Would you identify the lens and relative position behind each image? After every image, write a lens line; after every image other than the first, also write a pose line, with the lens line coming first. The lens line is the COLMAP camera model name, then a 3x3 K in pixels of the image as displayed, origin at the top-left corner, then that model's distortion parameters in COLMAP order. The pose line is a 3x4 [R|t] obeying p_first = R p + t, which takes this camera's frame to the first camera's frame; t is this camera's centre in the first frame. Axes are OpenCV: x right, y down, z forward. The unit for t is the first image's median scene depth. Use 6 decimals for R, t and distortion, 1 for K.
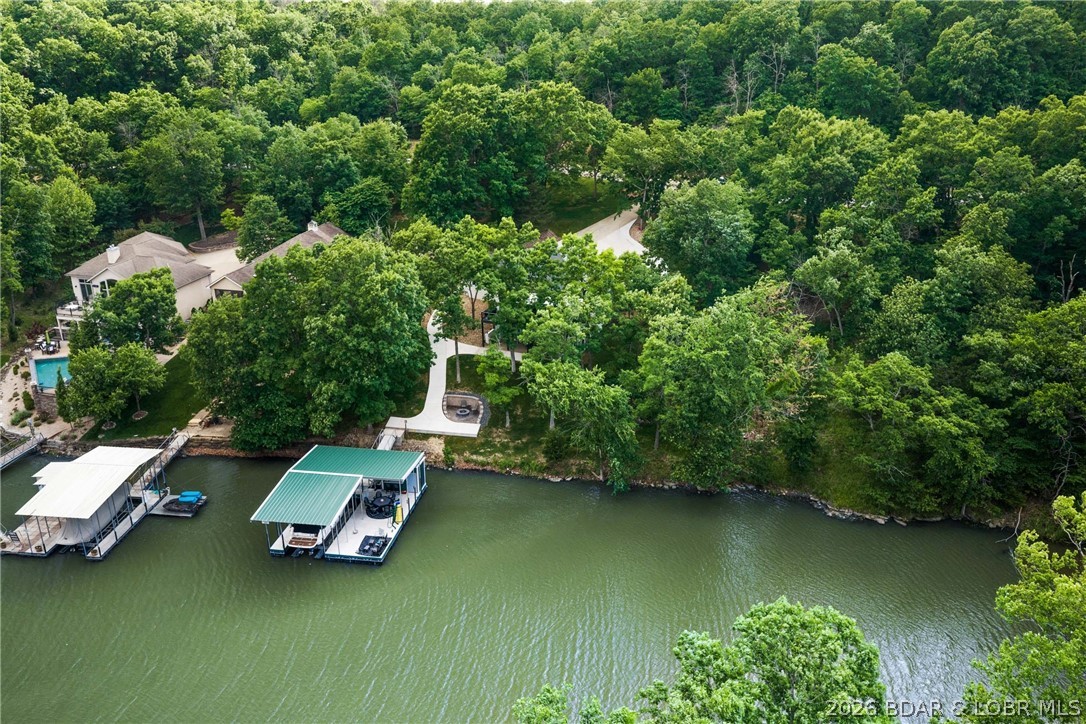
lens RADIAL K [[888.3, 0, 541.6], [0, 888.3, 384.1], [0, 0, 1]] dist [0.004116, 0.002397]
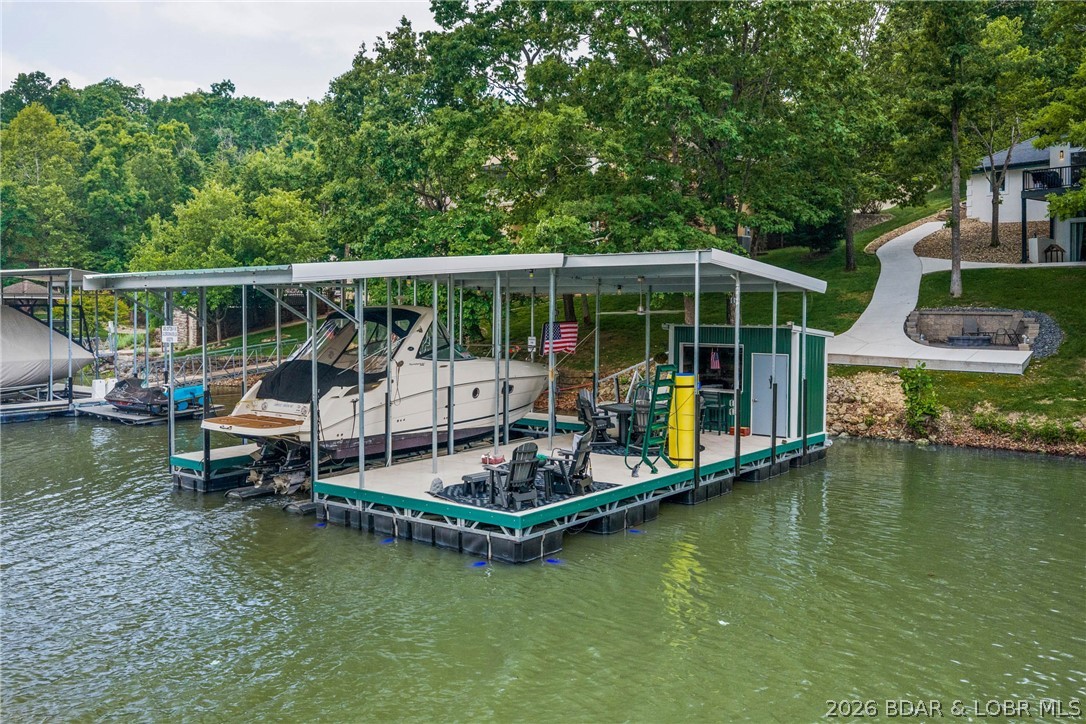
lens RADIAL K [[888.3, 0, 541.6], [0, 888.3, 384.1], [0, 0, 1]] dist [0.004116, 0.002397]
pose [[0.880137, 0.054146, -0.471622, -0.072197], [-0.193440, 0.948160, -0.252139, 0.168401], [0.433520, 0.313147, 0.844985, 0.655948]]
